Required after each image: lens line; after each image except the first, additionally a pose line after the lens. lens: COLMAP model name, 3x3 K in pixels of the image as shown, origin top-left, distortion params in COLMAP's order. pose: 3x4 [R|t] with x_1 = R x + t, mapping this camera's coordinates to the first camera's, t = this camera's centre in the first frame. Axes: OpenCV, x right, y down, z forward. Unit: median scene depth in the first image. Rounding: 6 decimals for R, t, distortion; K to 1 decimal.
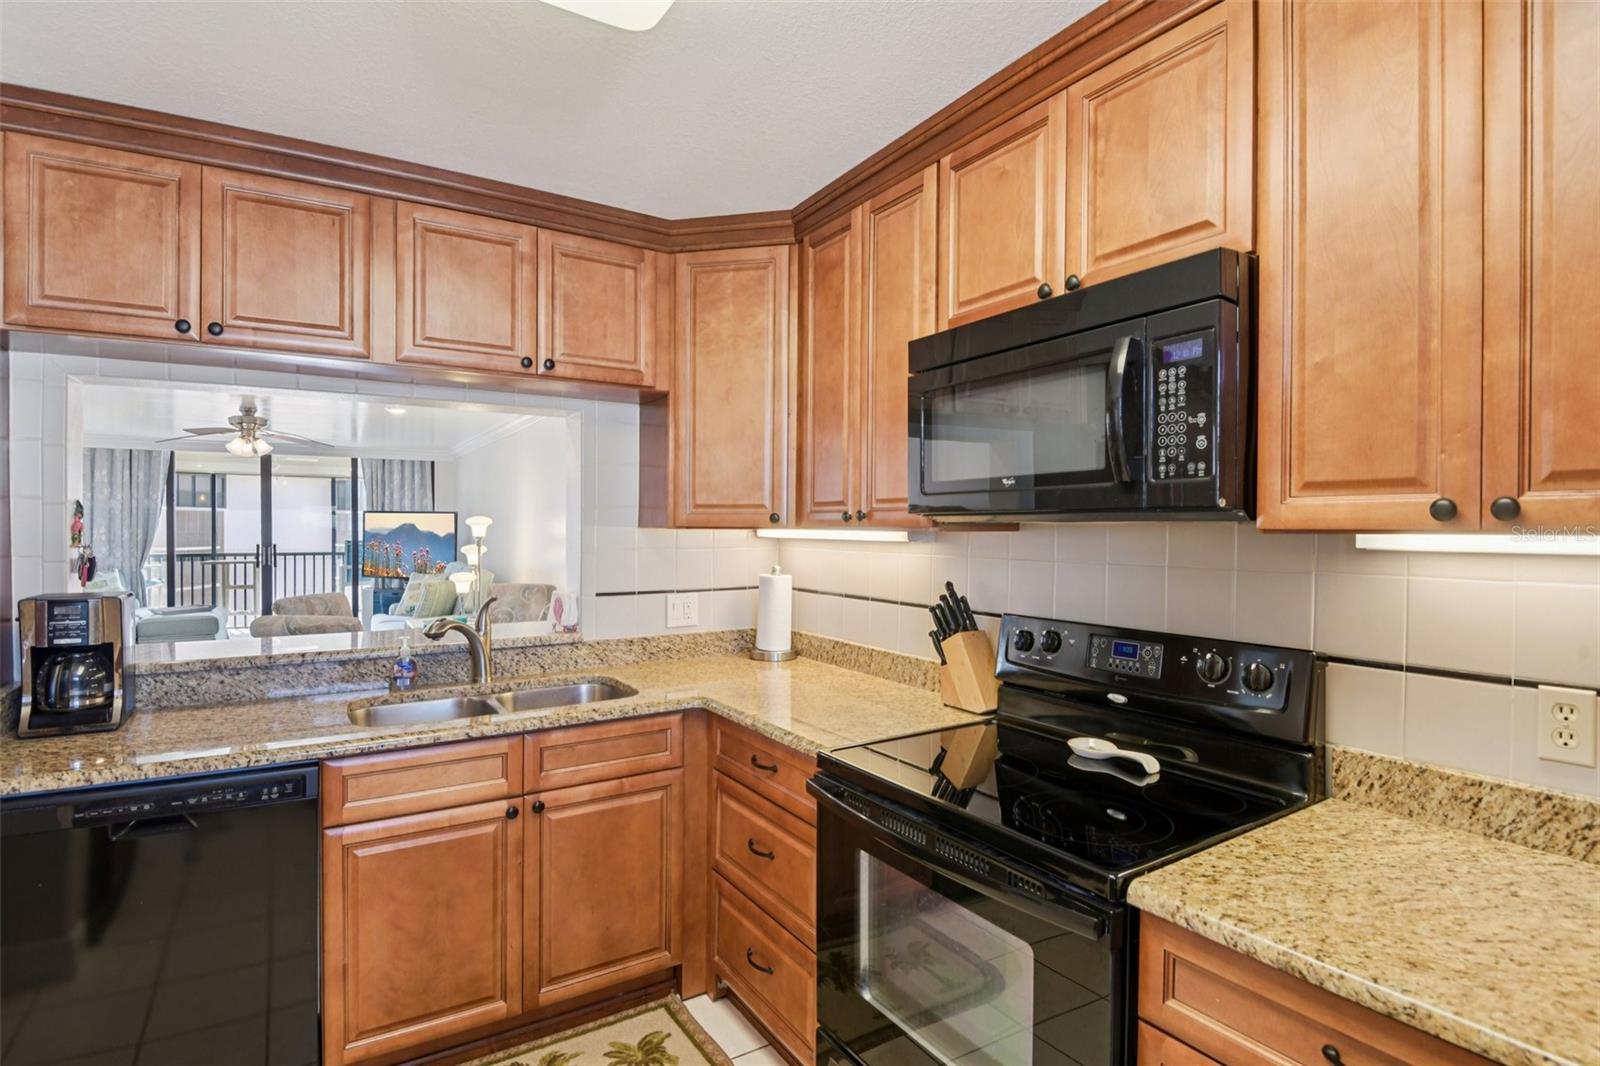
lens RADIAL K [[786.0, 0, 800.0], [0, 786.0, 533.0], [0, 0, 1]] dist [0.000801, -0.020651]
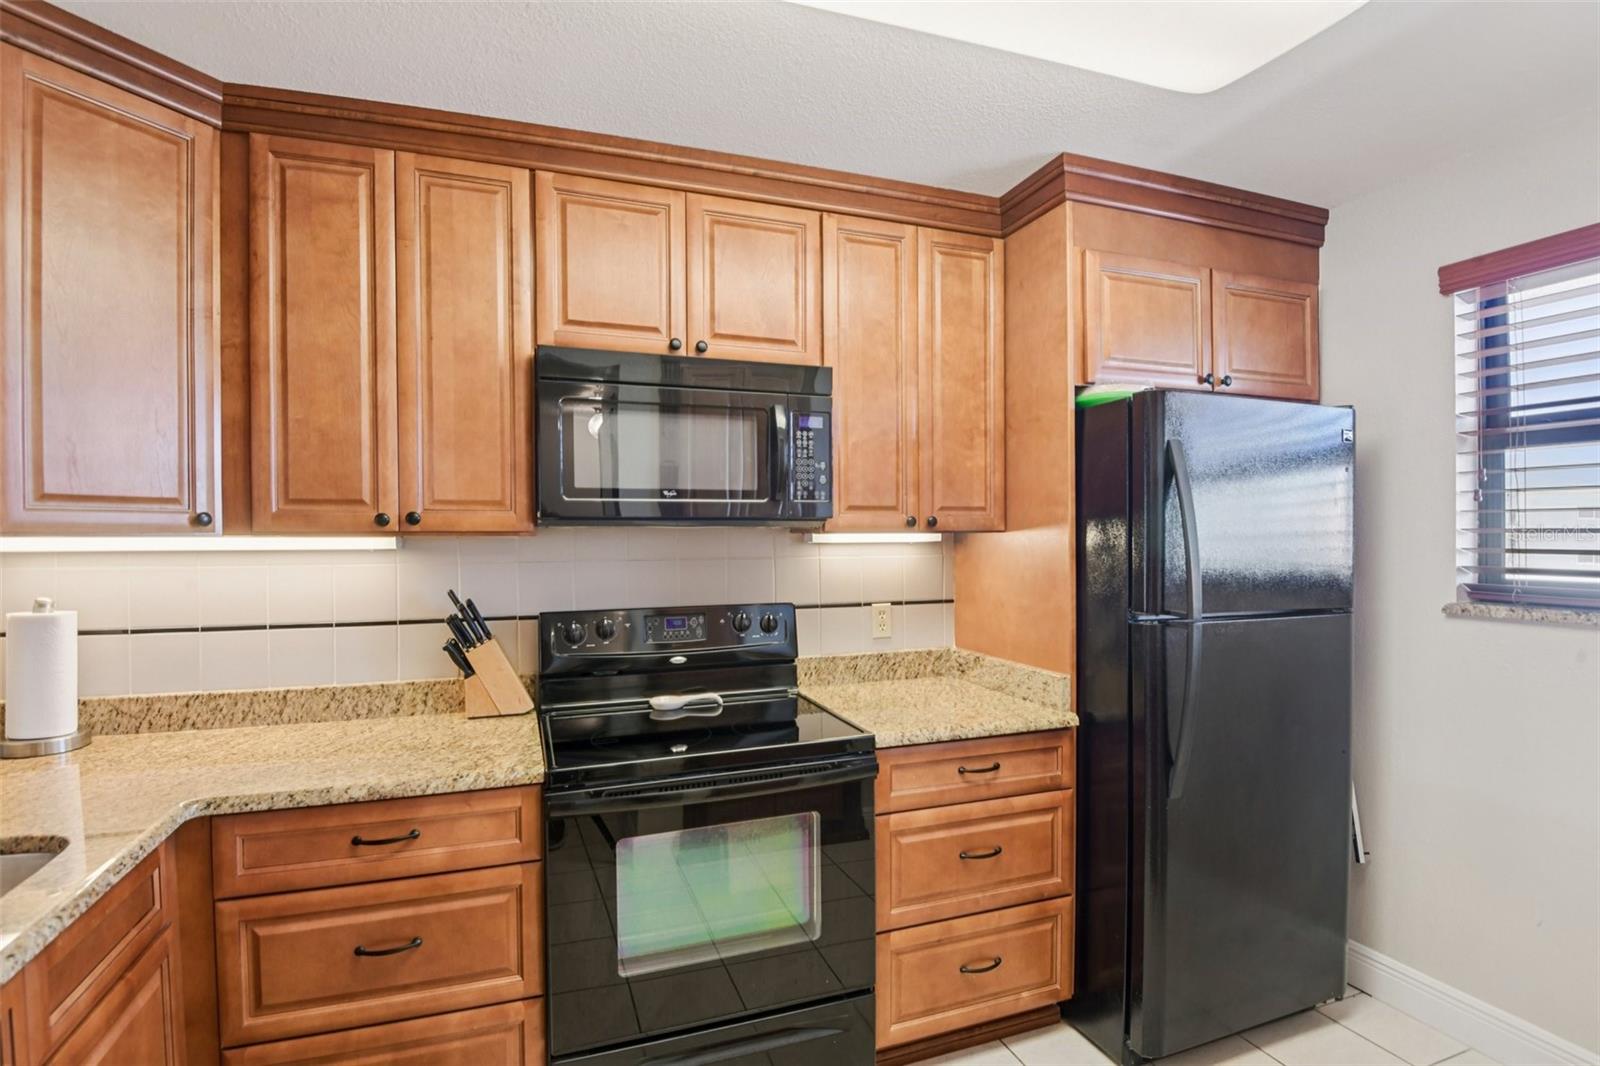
lens RADIAL K [[786.0, 0, 800.0], [0, 786.0, 533.0], [0, 0, 1]] dist [0.000801, -0.020651]
pose [[0.210877, -0.003971, 0.977505, -1.082564], [0.012642, 0.999919, 0.001335, -0.004137], [-0.977431, 0.012076, 0.210910, 0.662360]]
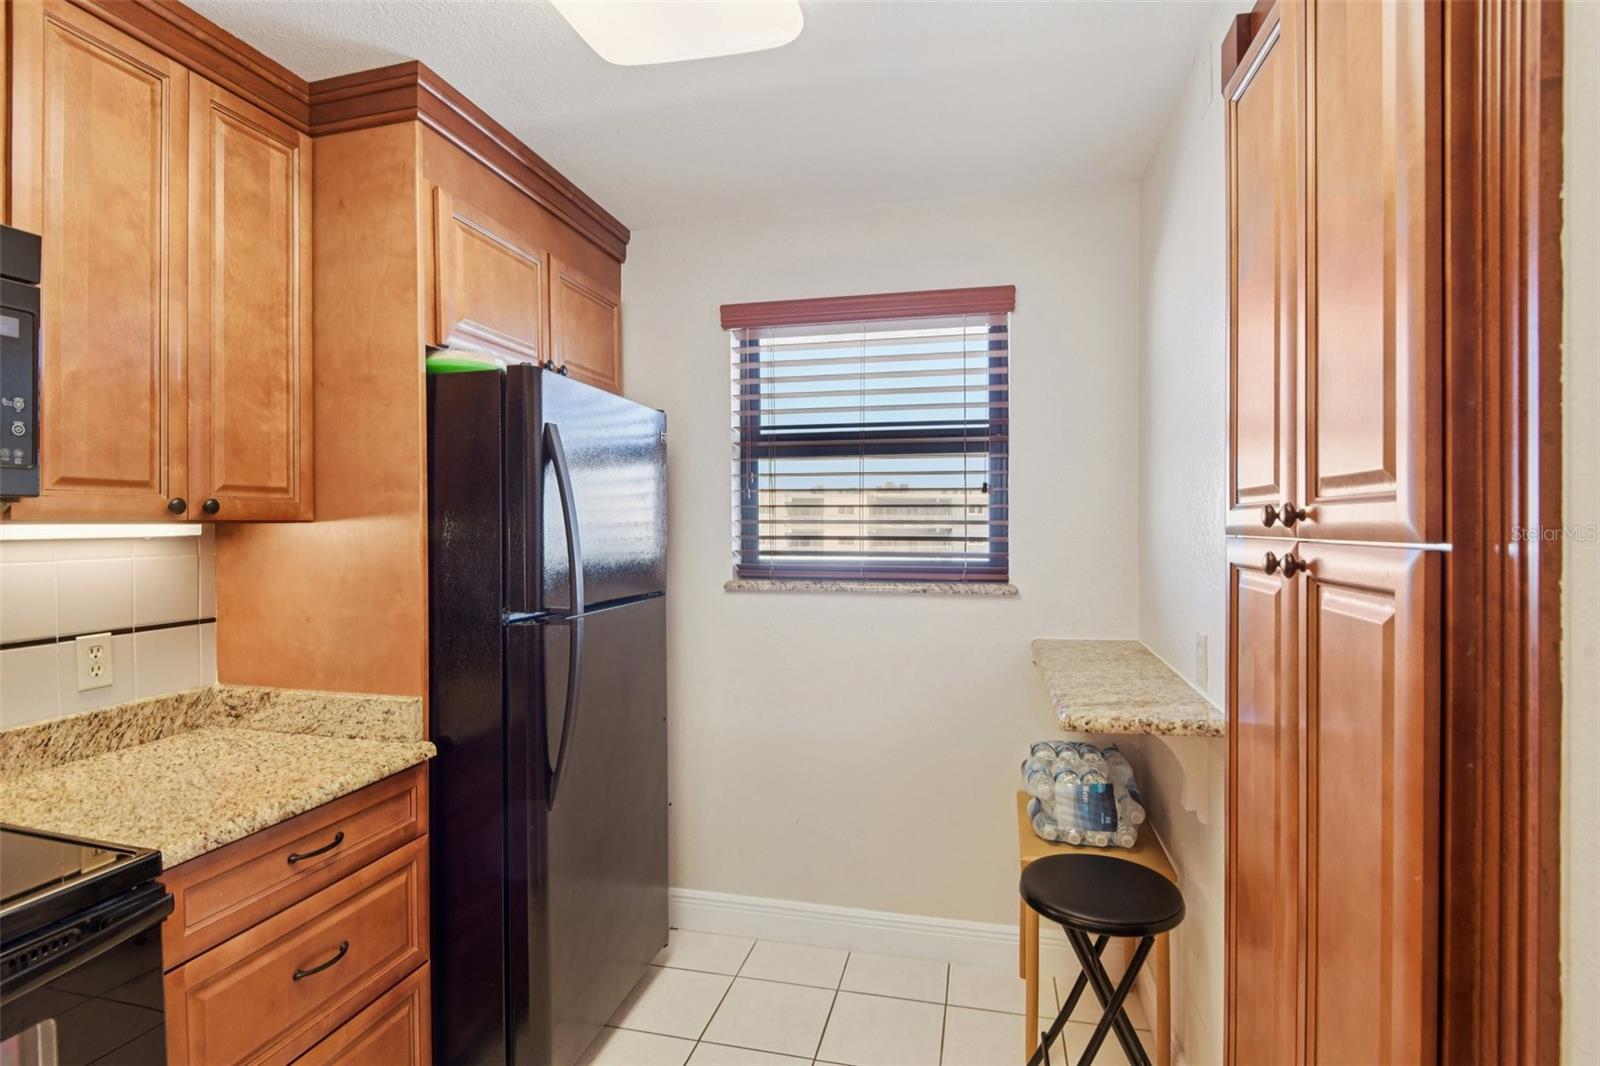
lens RADIAL K [[765.5, 0, 808.7], [0, 765.5, 523.8], [0, 0, 1]] dist [-0.011230, -0.018363]
pose [[-0.702808, -0.002814, 0.711374, -0.758107], [0.006044, 0.999932, 0.009927, -0.002924], [-0.711354, 0.011276, -0.702744, 0.900976]]
